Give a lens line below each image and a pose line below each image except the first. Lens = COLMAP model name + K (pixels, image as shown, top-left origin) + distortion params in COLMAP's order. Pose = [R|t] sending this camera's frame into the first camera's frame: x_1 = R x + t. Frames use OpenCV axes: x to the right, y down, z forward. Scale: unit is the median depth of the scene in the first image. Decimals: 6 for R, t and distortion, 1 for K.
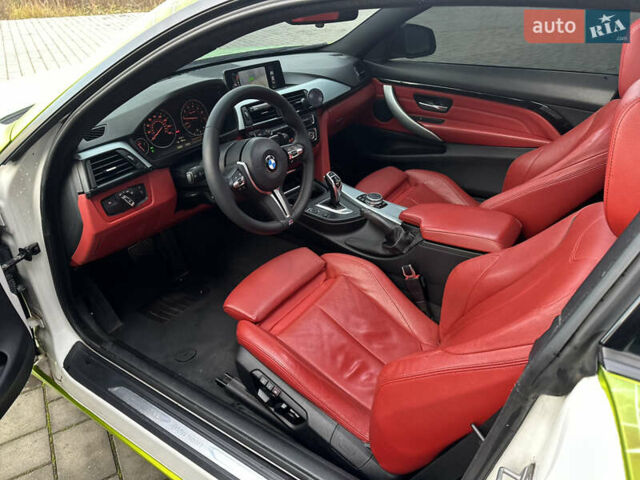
lens RADIAL K [[448.0, 0, 319.9], [0, 448.0, 242.9], [0, 0, 1]] dist [0.133030, -0.201881]
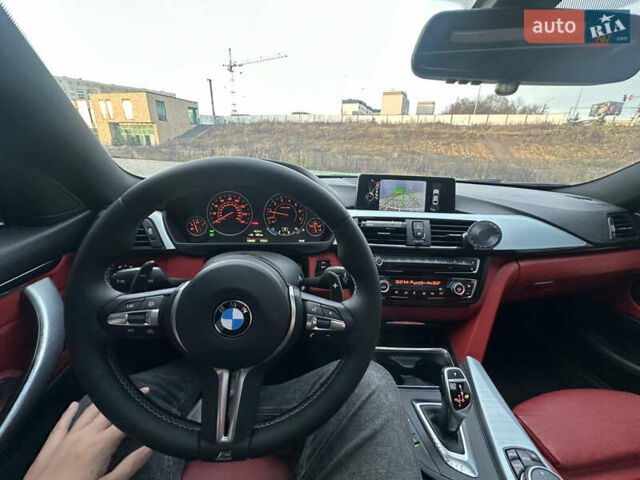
lens RADIAL K [[256.1, 0, 319.1], [0, 256.1, 240.2], [0, 0, 1]] dist [-0.001185, 0.000034]
pose [[0.660791, 0.273836, -0.698834, 0.088117], [-0.430933, 0.900735, -0.054524, -0.214705], [0.614534, 0.337180, 0.713203, 0.666322]]
